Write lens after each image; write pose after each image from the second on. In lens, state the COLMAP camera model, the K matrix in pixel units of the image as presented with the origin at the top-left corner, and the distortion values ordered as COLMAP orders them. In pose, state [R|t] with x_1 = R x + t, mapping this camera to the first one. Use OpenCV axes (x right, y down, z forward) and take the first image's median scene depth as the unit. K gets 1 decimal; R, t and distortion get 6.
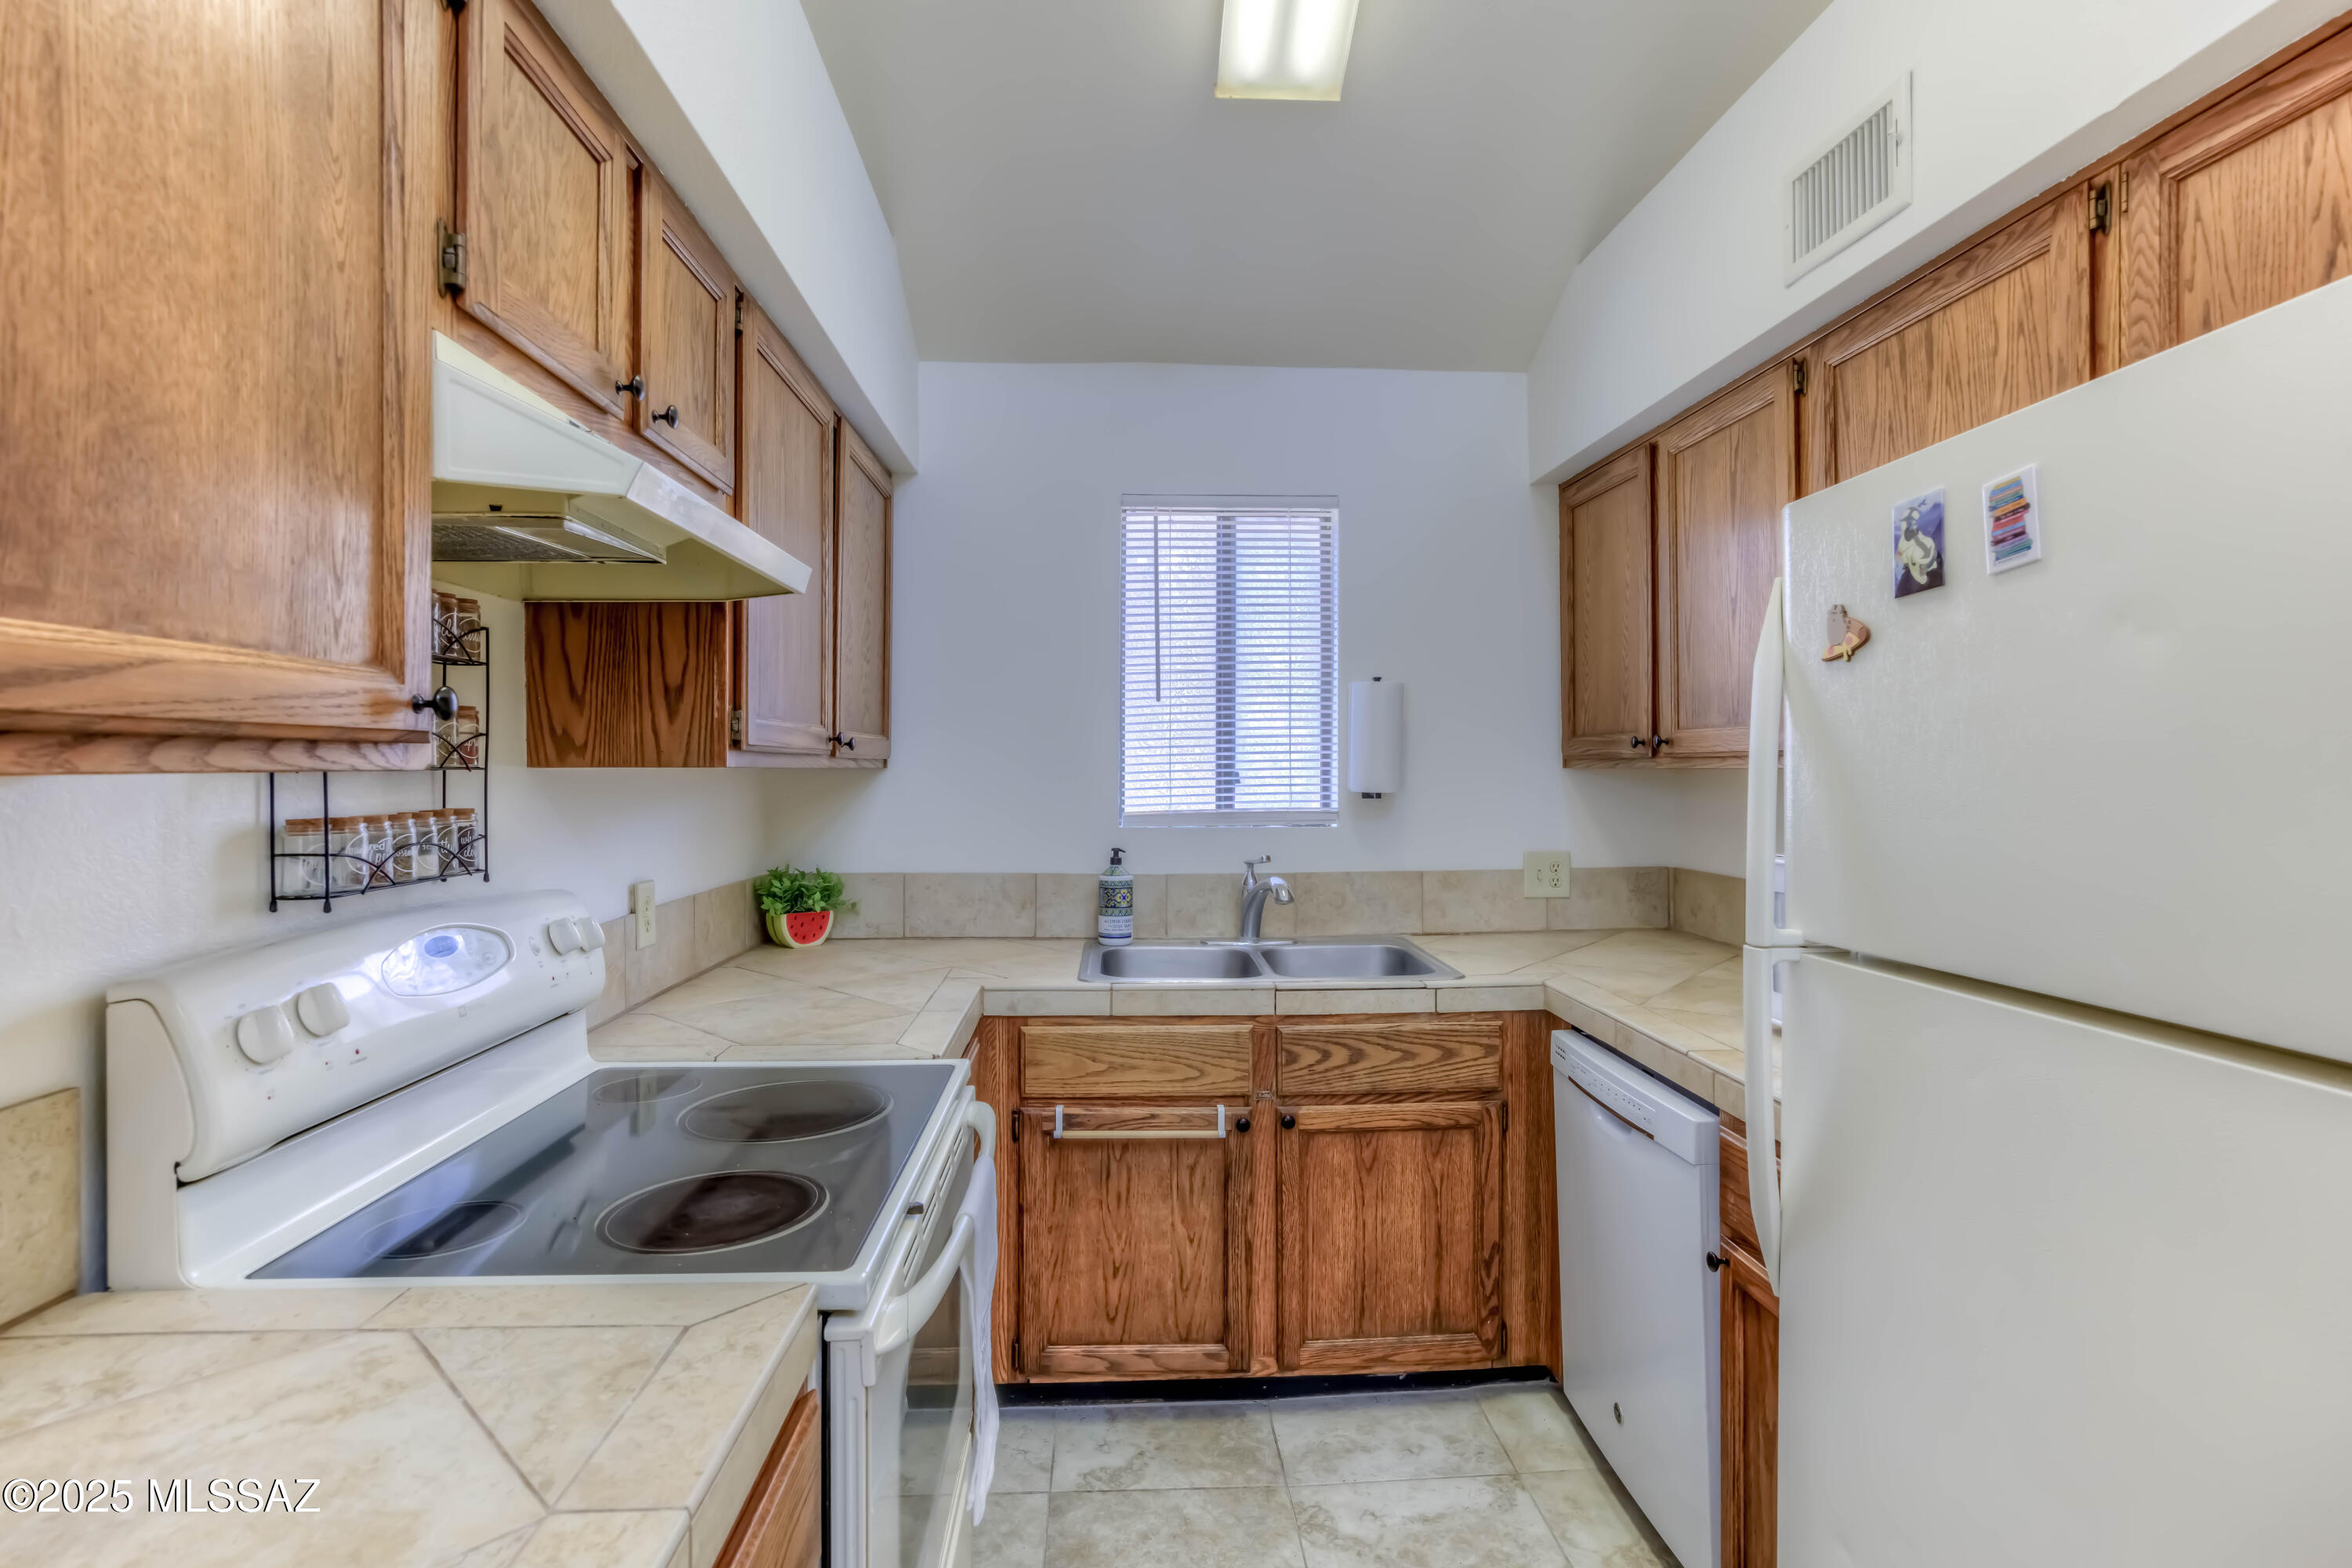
lens RADIAL K [[1137.3, 0, 1187.1], [0, 1137.3, 781.4], [0, 0, 1]] dist [-0.016563, 0.002289]
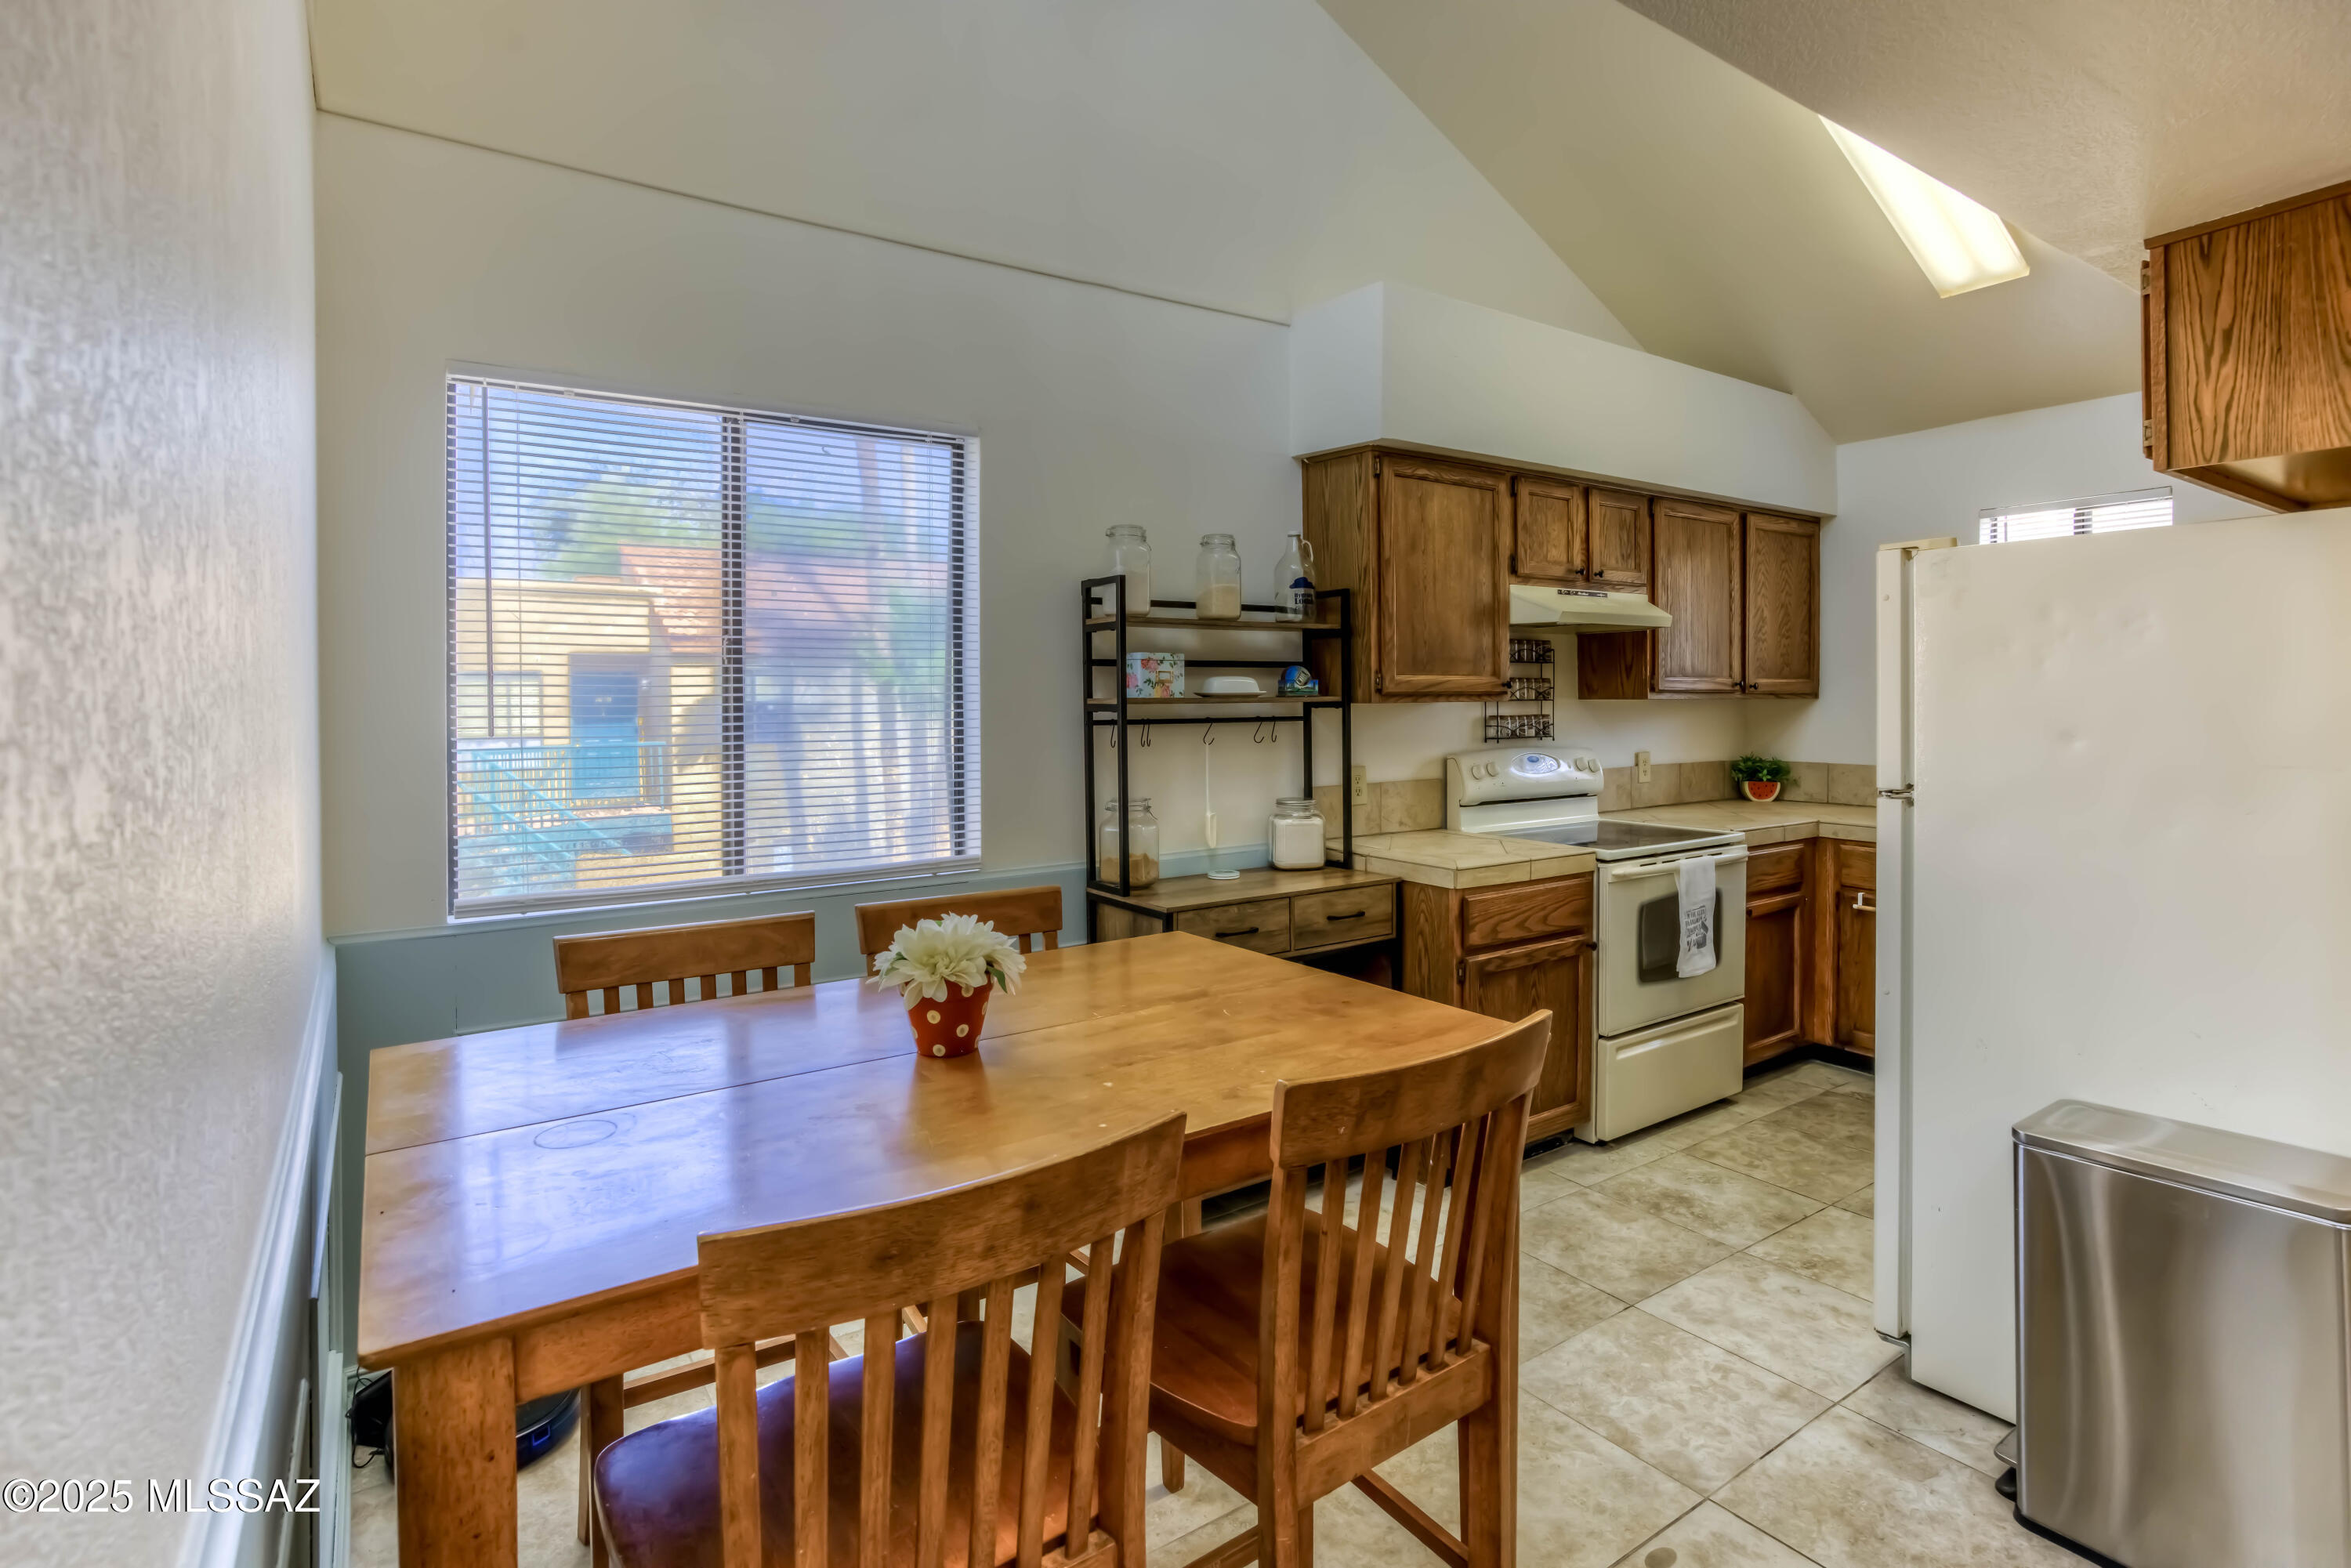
lens RADIAL K [[1136.8, 0, 1139.8], [0, 1136.8, 725.4], [0, 0, 1]] dist [-0.016563, 0.002289]
pose [[0.482806, 0.016906, -0.875564, 0.863643], [-0.005619, 0.999853, 0.016207, 0.007303], [0.875709, -0.002905, 0.482830, -0.803698]]
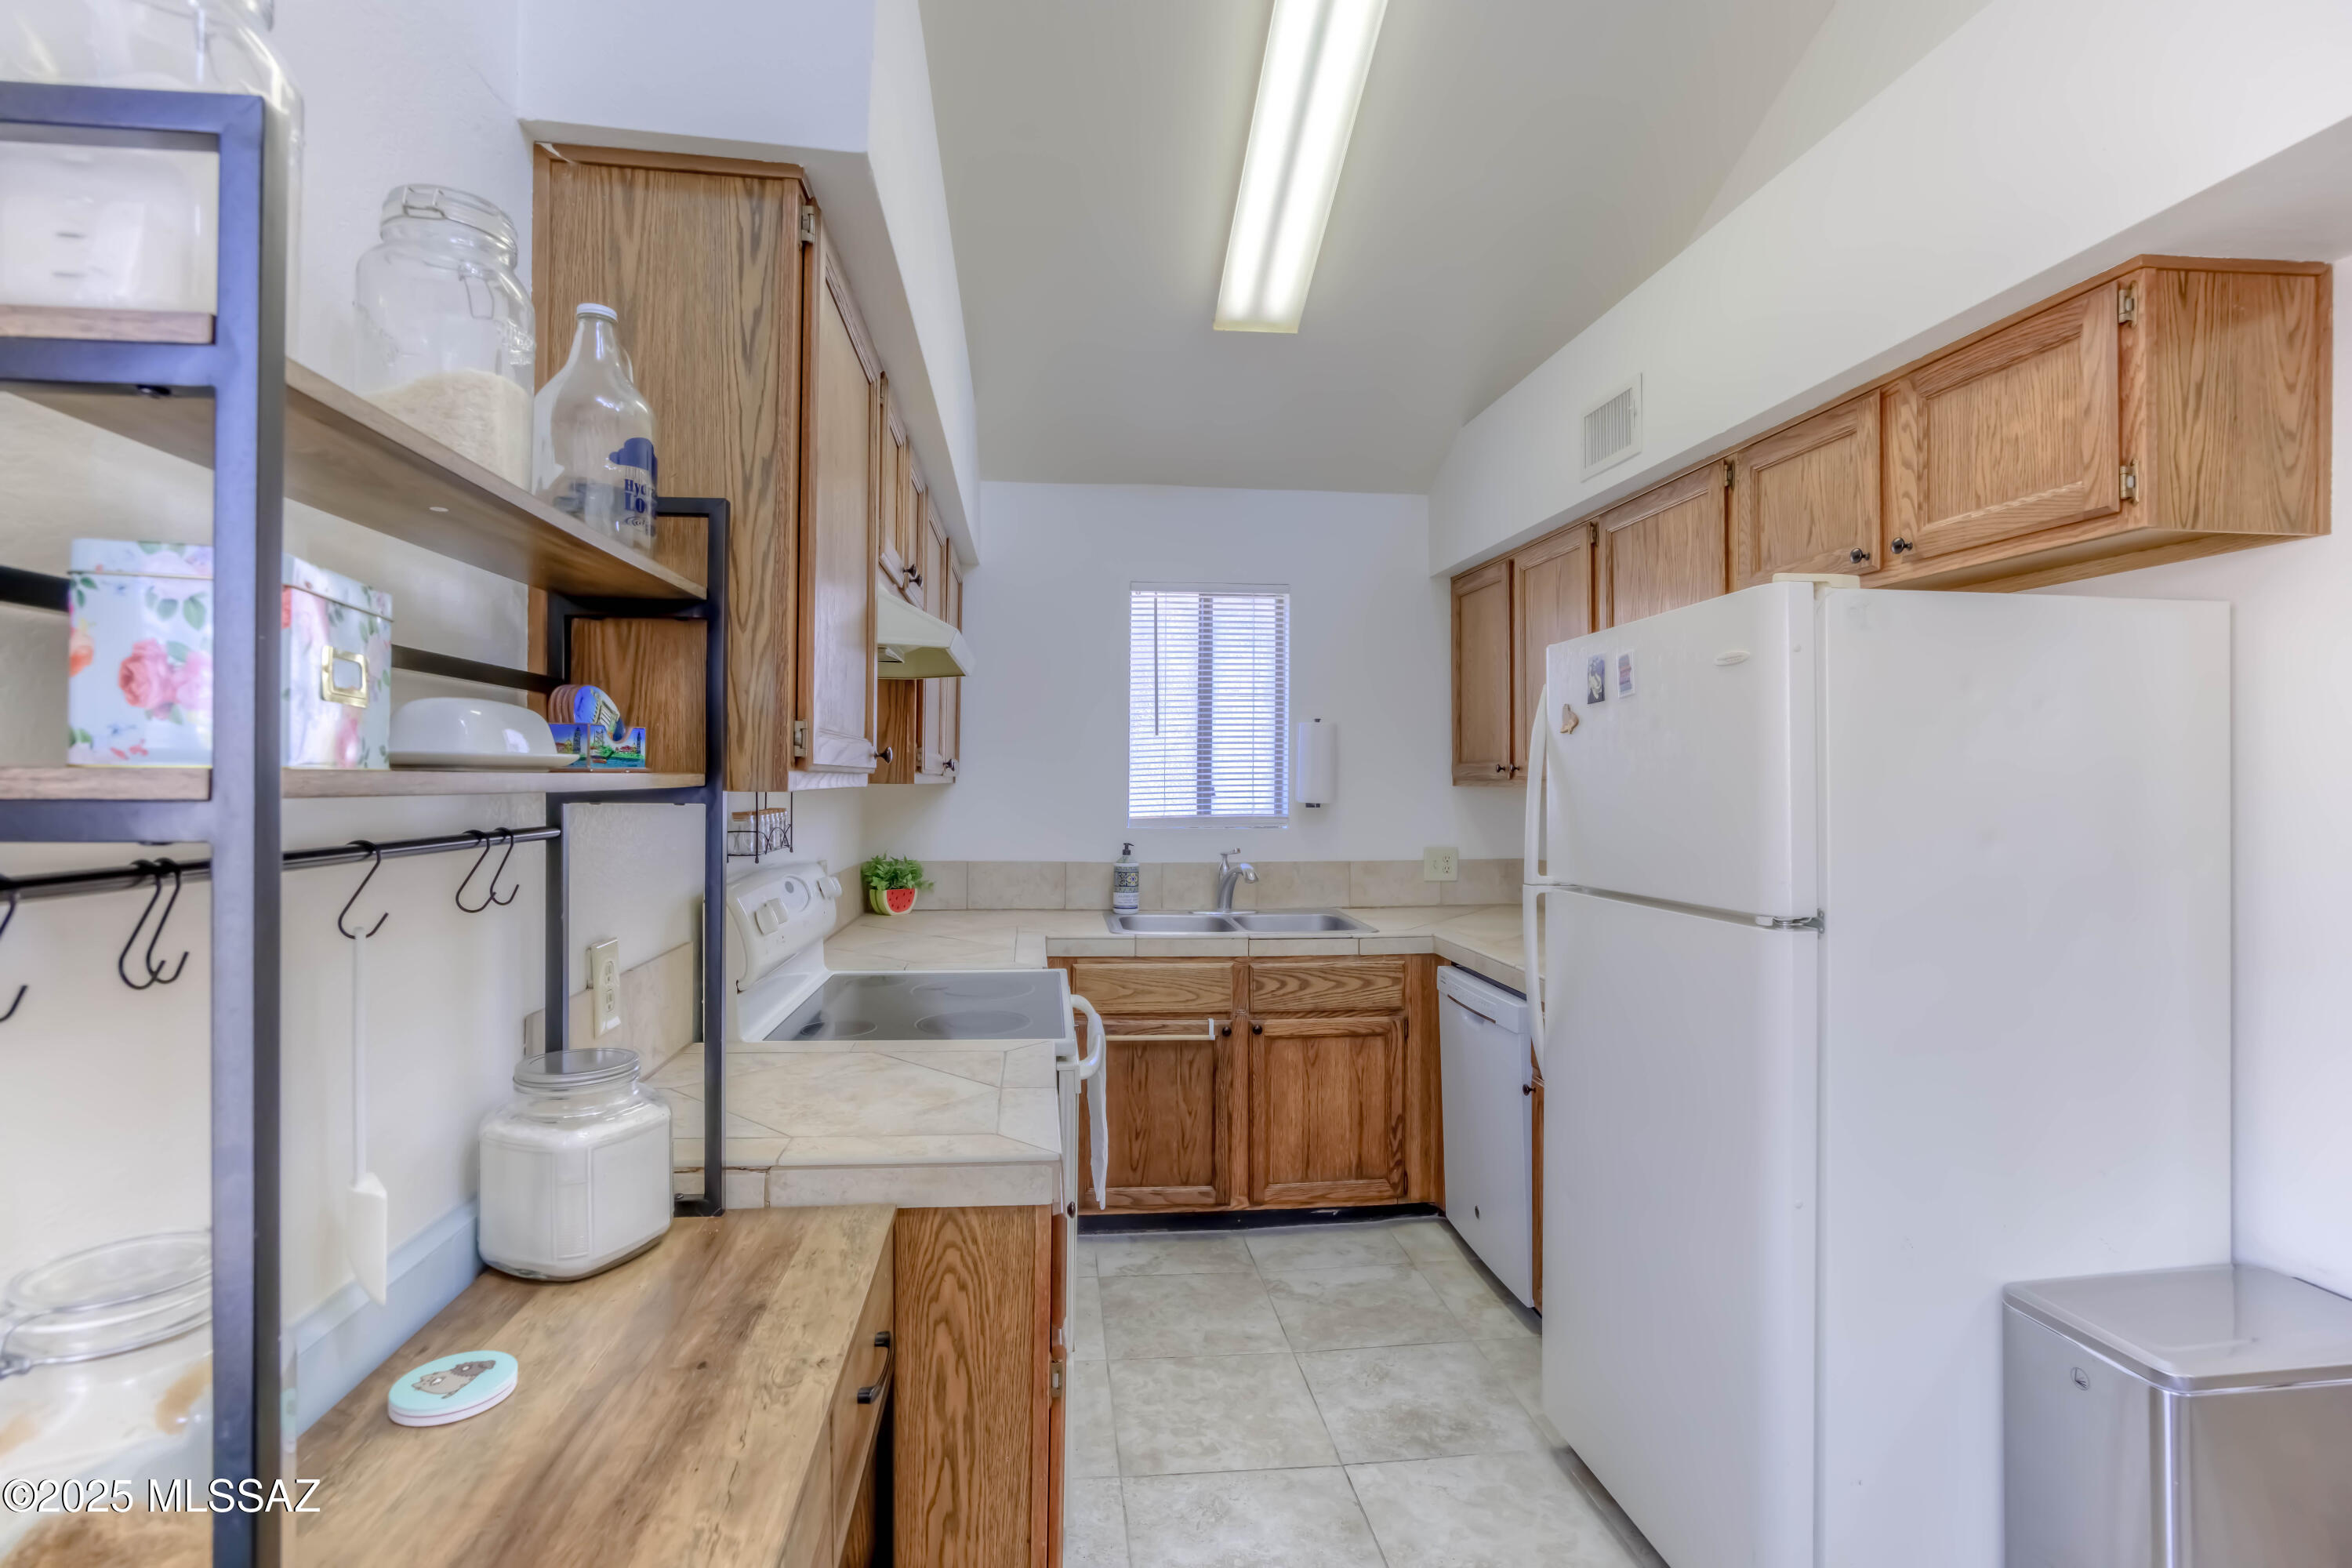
lens RADIAL K [[1137.3, 0, 1168.3], [0, 1137.3, 782.2], [0, 0, 1]] dist [-0.016563, 0.002289]
pose [[0.998911, 0.005758, 0.046296, -0.093715], [-0.005264, 0.999928, -0.010774, 0.000498], [-0.046355, 0.010518, 0.998870, -0.444924]]
